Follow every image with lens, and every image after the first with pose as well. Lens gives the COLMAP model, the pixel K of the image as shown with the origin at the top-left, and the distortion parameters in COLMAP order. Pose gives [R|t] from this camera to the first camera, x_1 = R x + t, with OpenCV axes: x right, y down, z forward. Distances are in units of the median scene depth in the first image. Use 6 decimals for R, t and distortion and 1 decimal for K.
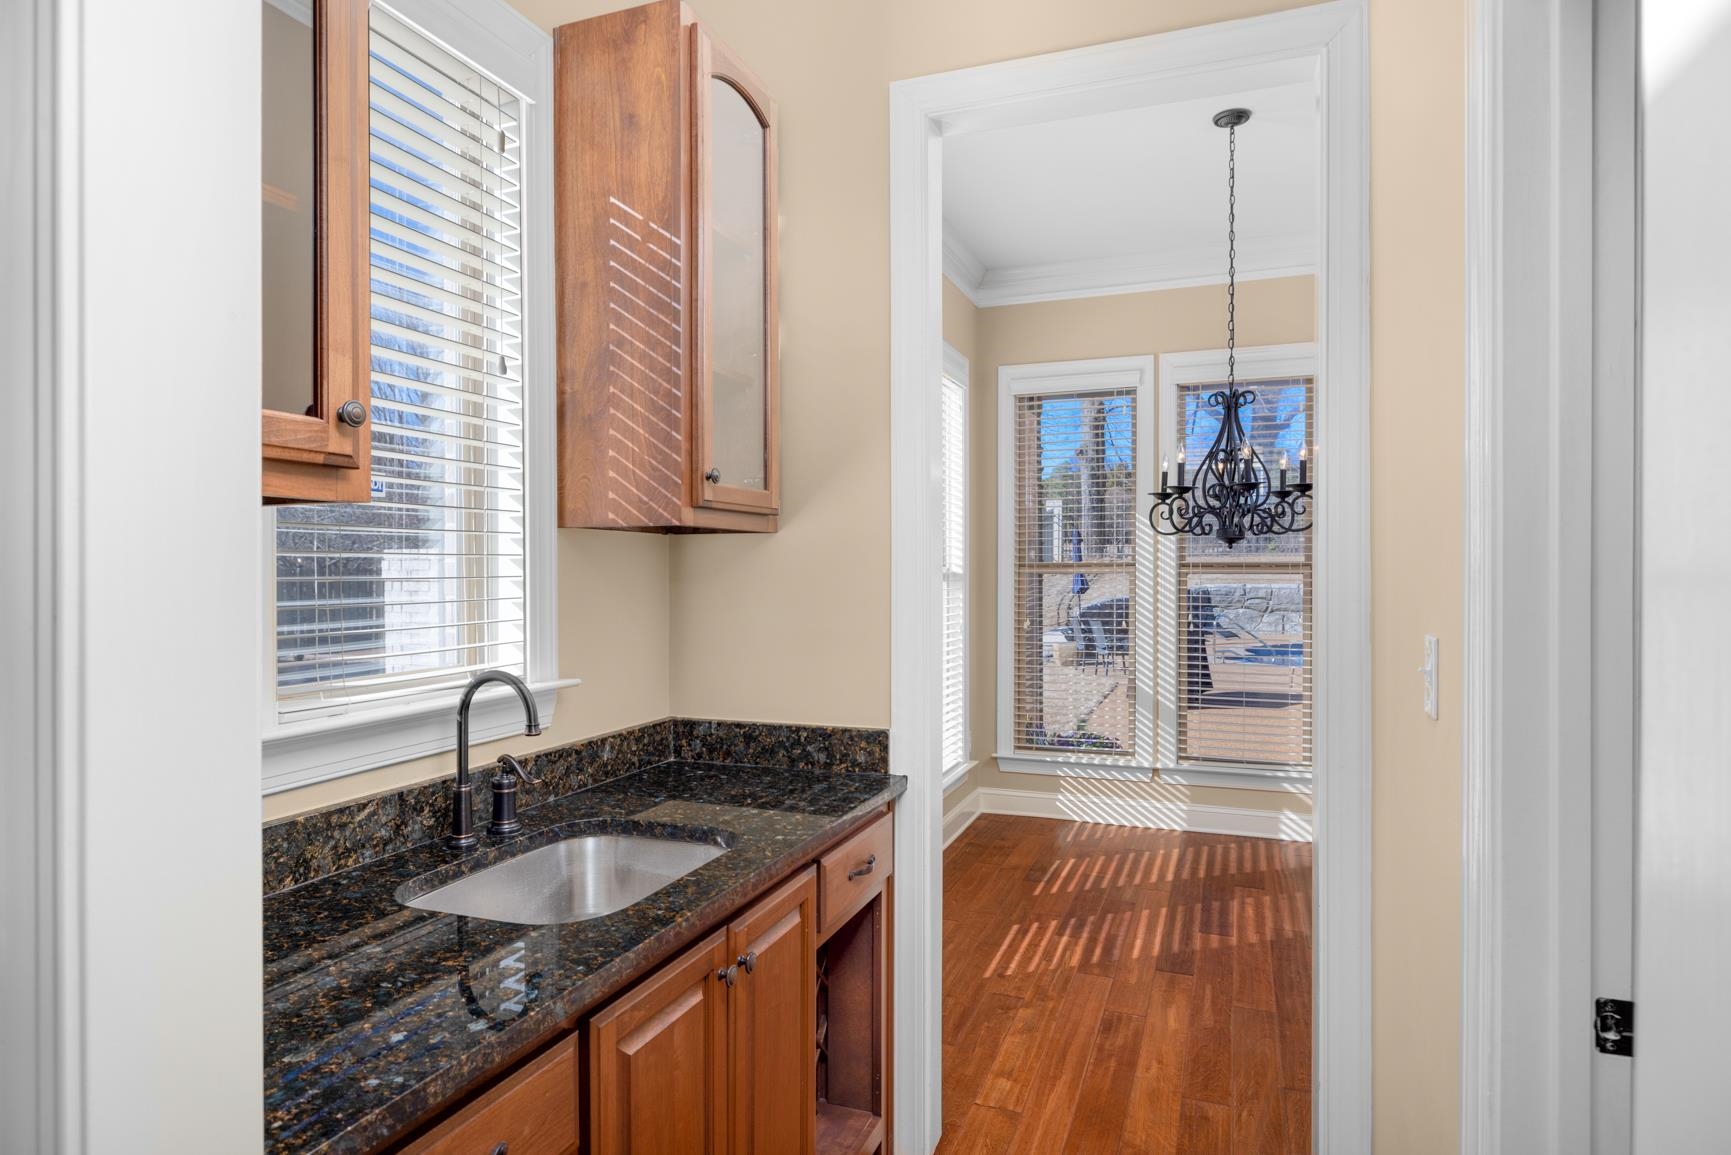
lens RADIAL K [[950.9, 0, 868.6], [0, 950.9, 577.1], [0, 0, 1]] dist [-0.023318, -0.001928]
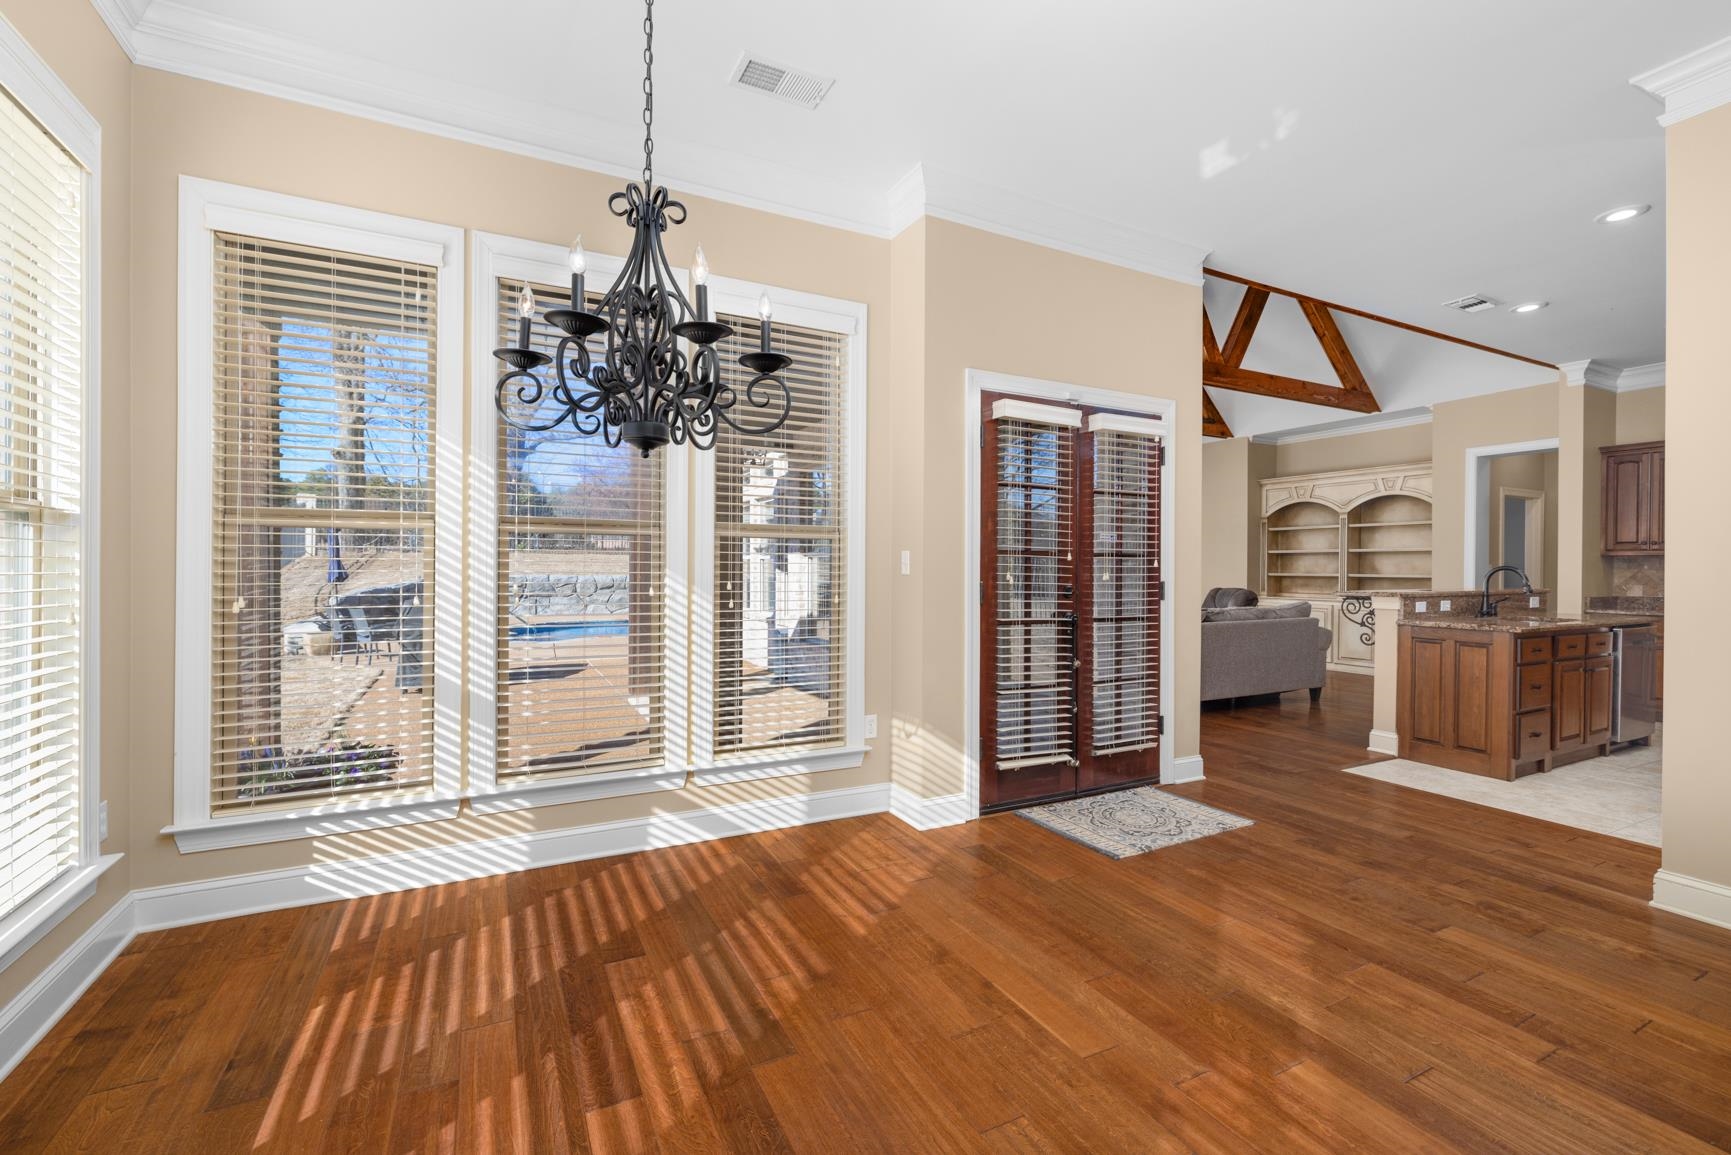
lens RADIAL K [[728.9, 0, 852.7], [0, 728.9, 572.3], [0, 0, 1]] dist [0.002879, -0.001273]
pose [[0.671560, 0.004694, 0.740935, 0.086481], [-0.003992, 0.999988, -0.002717, 0.028708], [-0.740939, -0.001133, 0.671571, 0.402142]]
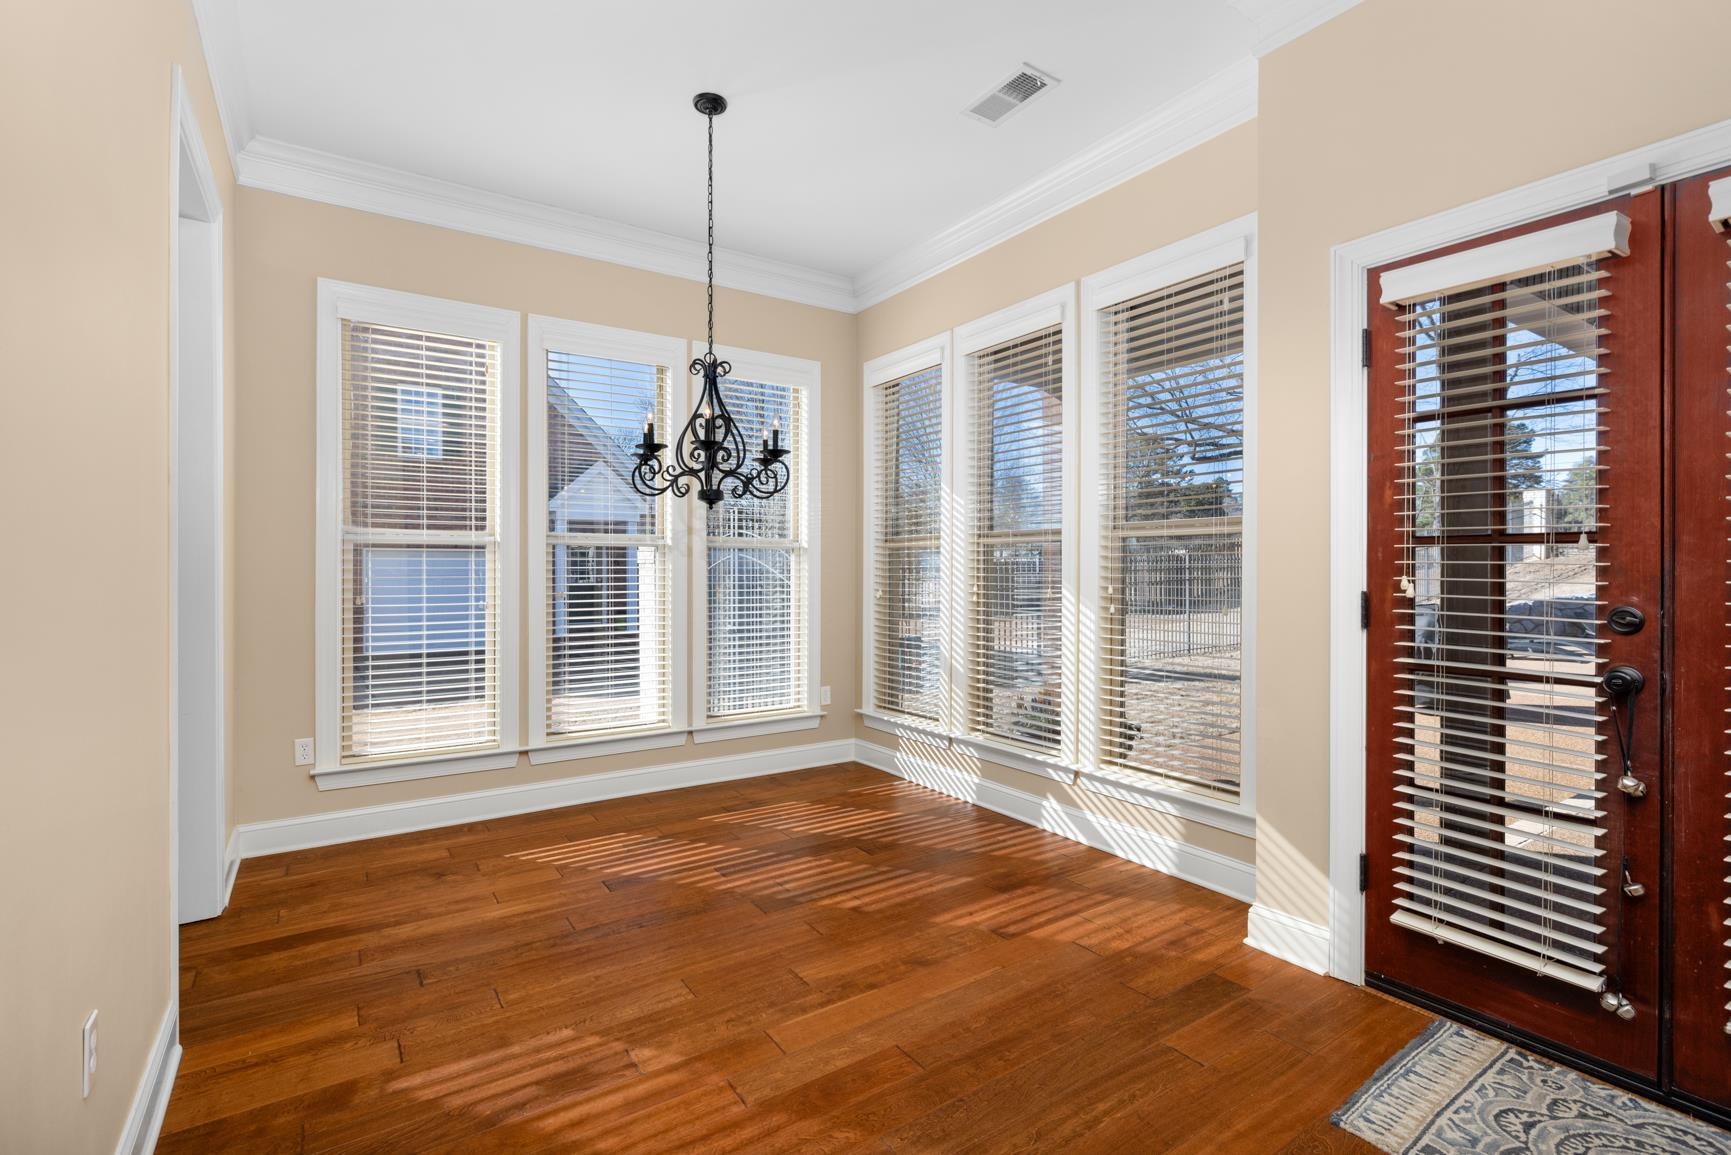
lens RADIAL K [[789.7, 0, 860.9], [0, 789.7, 581.0], [0, 0, 1]] dist [0.001313, -0.000060]
pose [[0.821471, 0.009466, -0.570172, 0.699204], [-0.004112, 0.999935, 0.010678, 0.025651], [0.570235, -0.006427, 0.821456, 0.249550]]
